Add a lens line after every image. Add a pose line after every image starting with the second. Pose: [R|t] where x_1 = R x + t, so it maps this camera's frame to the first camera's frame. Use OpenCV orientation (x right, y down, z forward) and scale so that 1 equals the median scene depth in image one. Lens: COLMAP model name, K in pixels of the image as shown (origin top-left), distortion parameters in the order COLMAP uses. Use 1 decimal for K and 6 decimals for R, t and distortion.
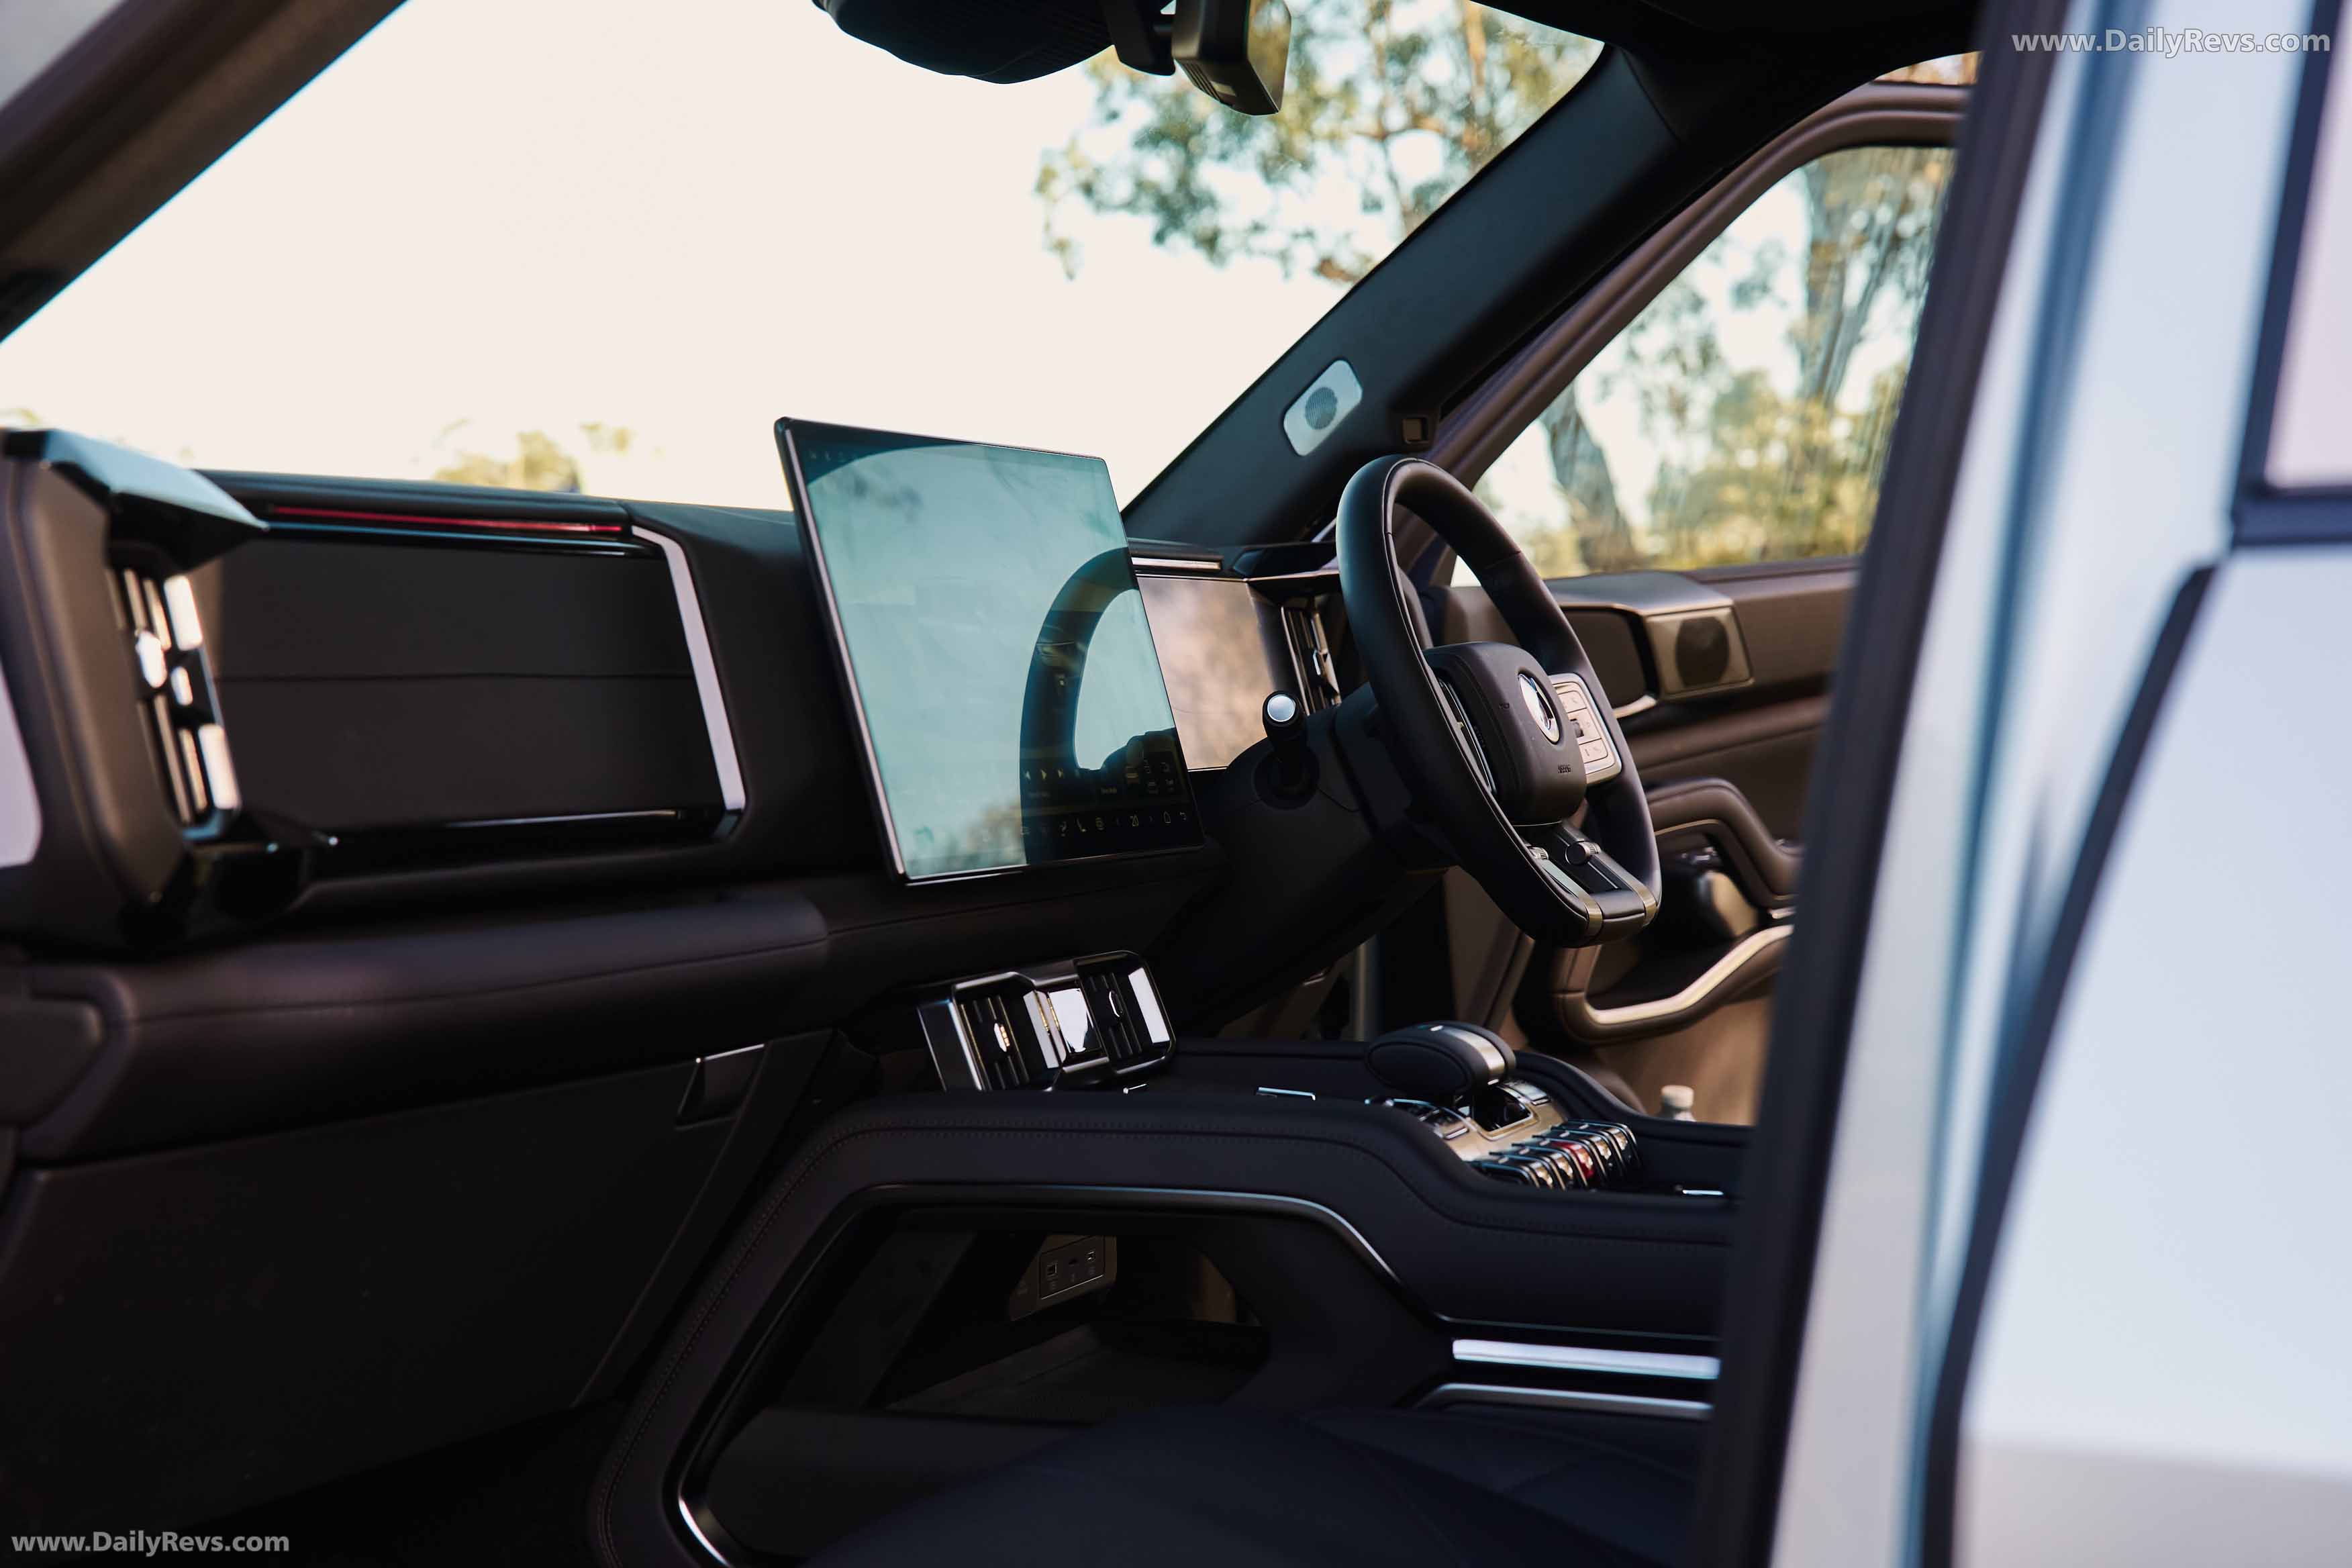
lens RADIAL K [[3465.4, 0, 1176.0], [0, 3465.4, 784.0], [0, 0, 1]] dist [0.165835, 0.028499]
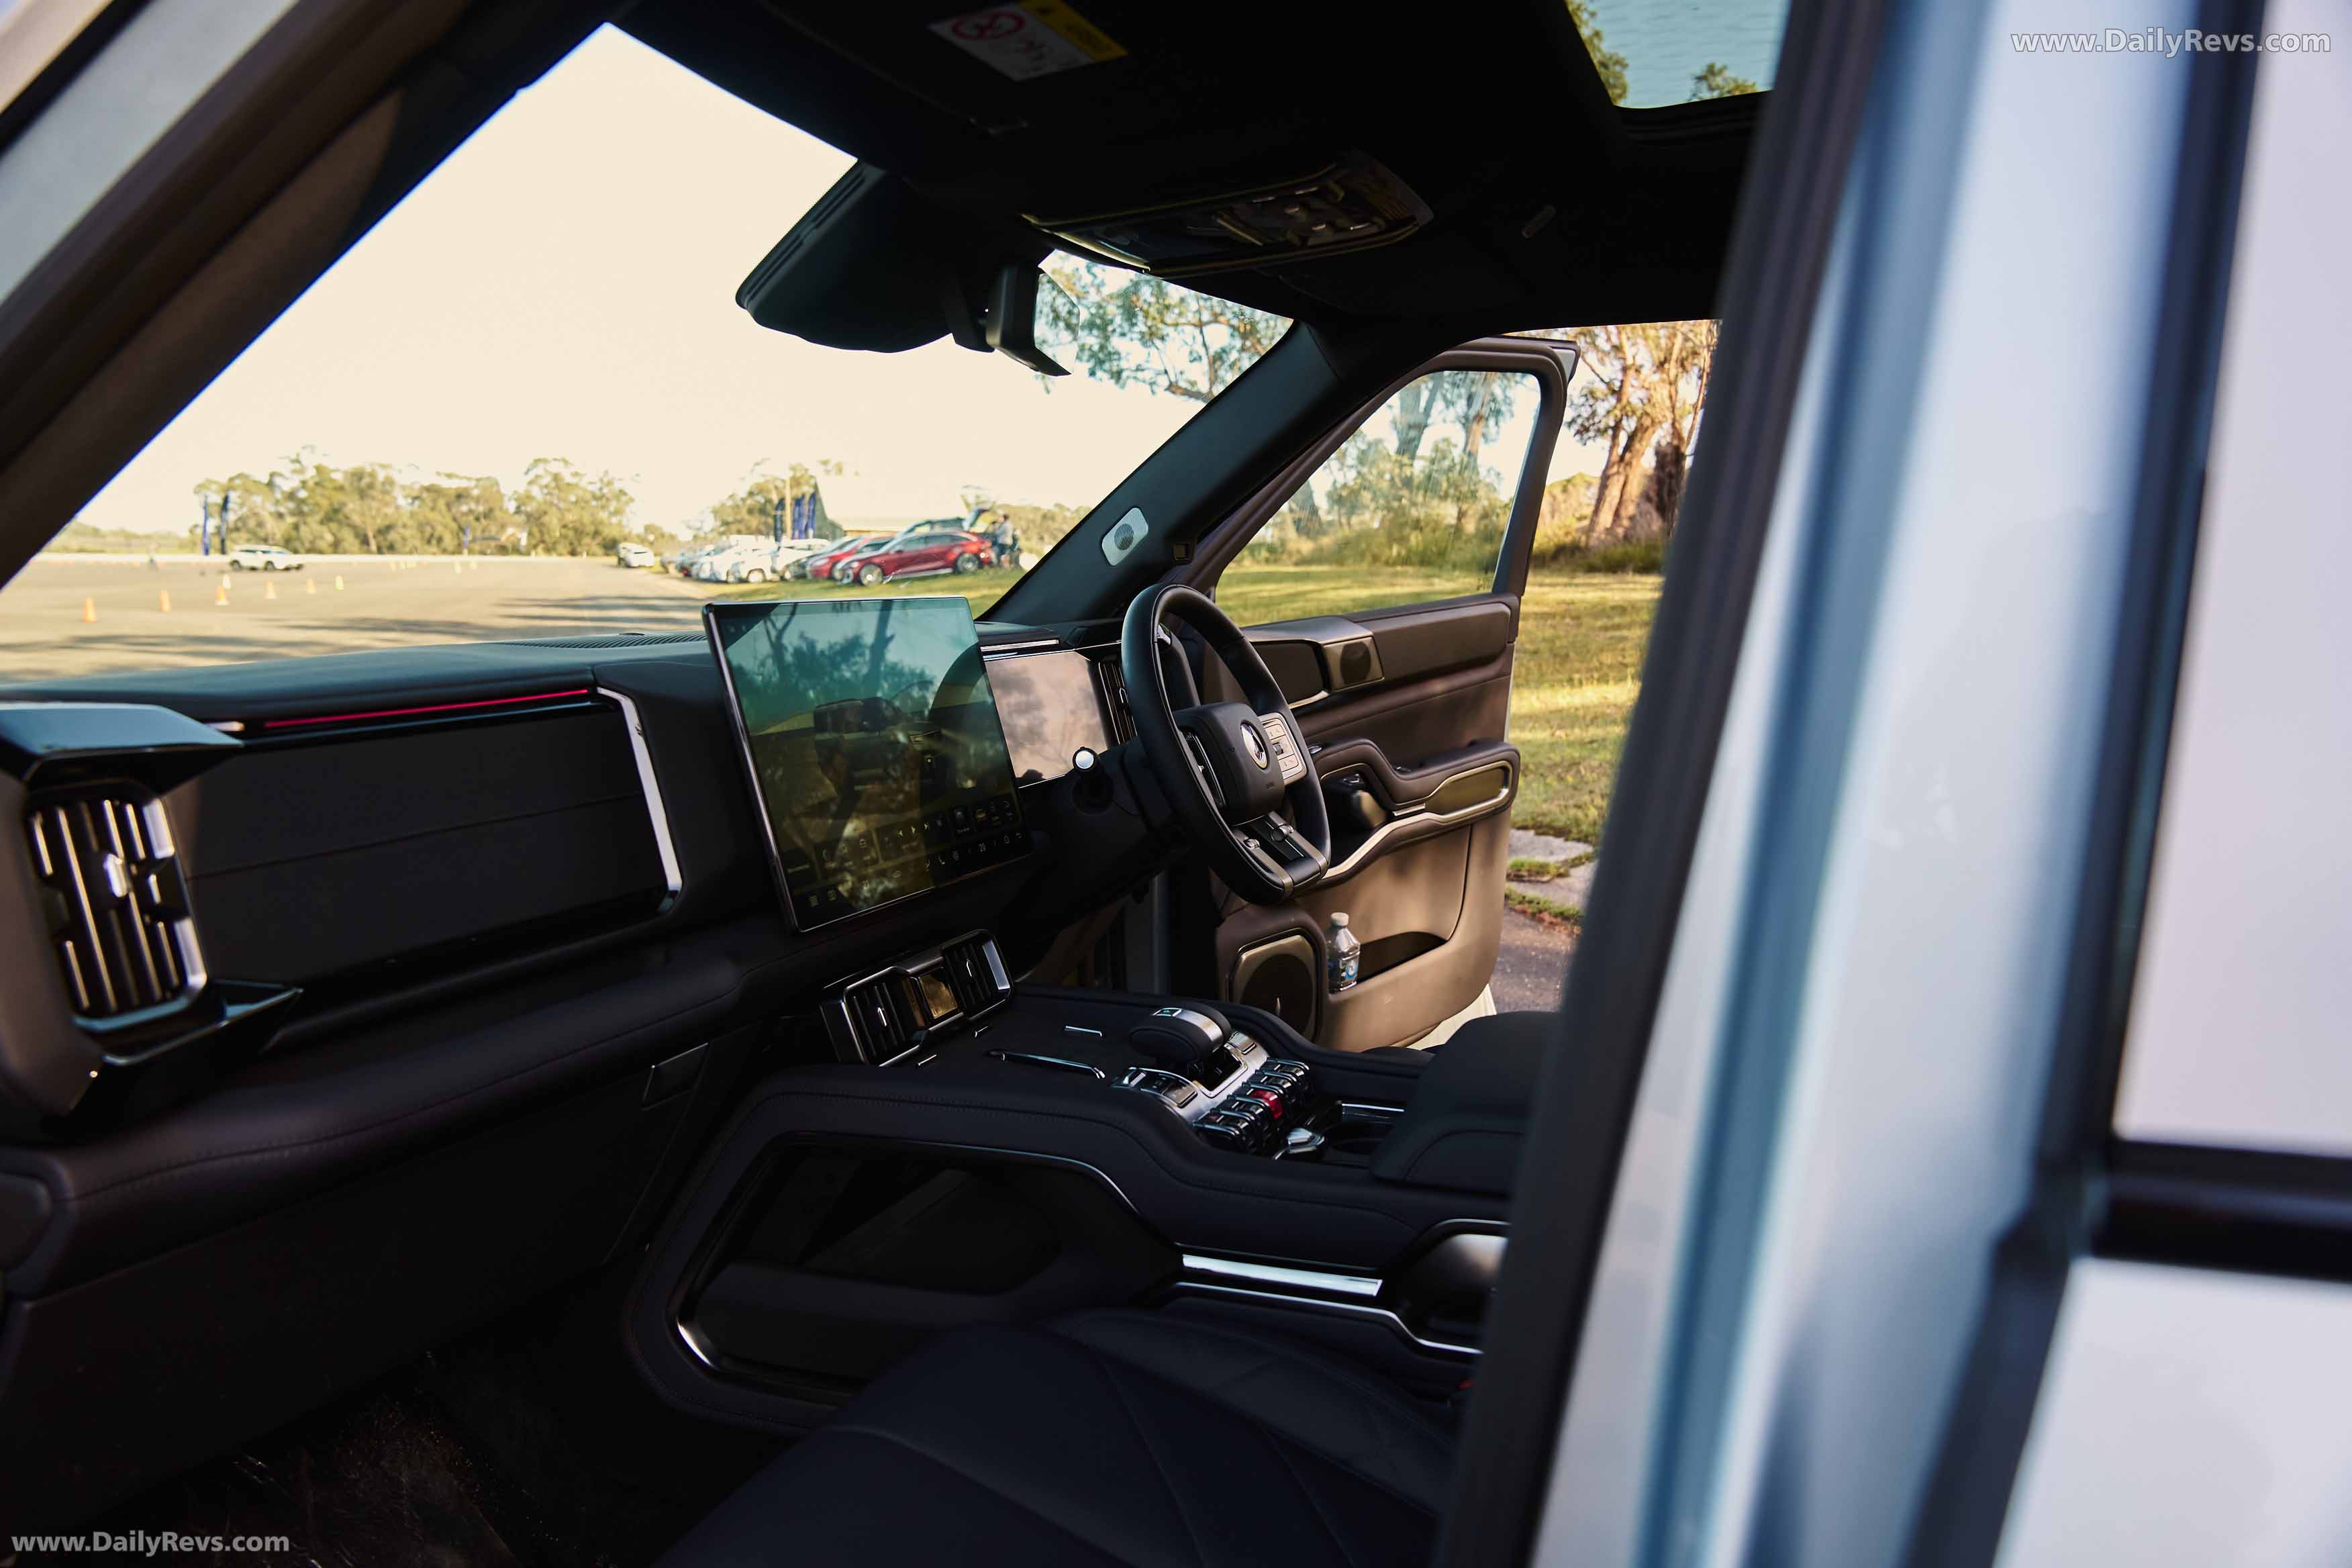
lens RADIAL K [[1639.1, 0, 1176.0], [0, 1639.1, 784.0], [0, 0, 1]] dist [-0.122644, 0.123647]
pose [[0.999055, -0.008635, 0.042598, 0.037489], [0.004644, 0.995662, 0.092932, -0.073526], [-0.043215, -0.092646, 0.994761, 0.262527]]
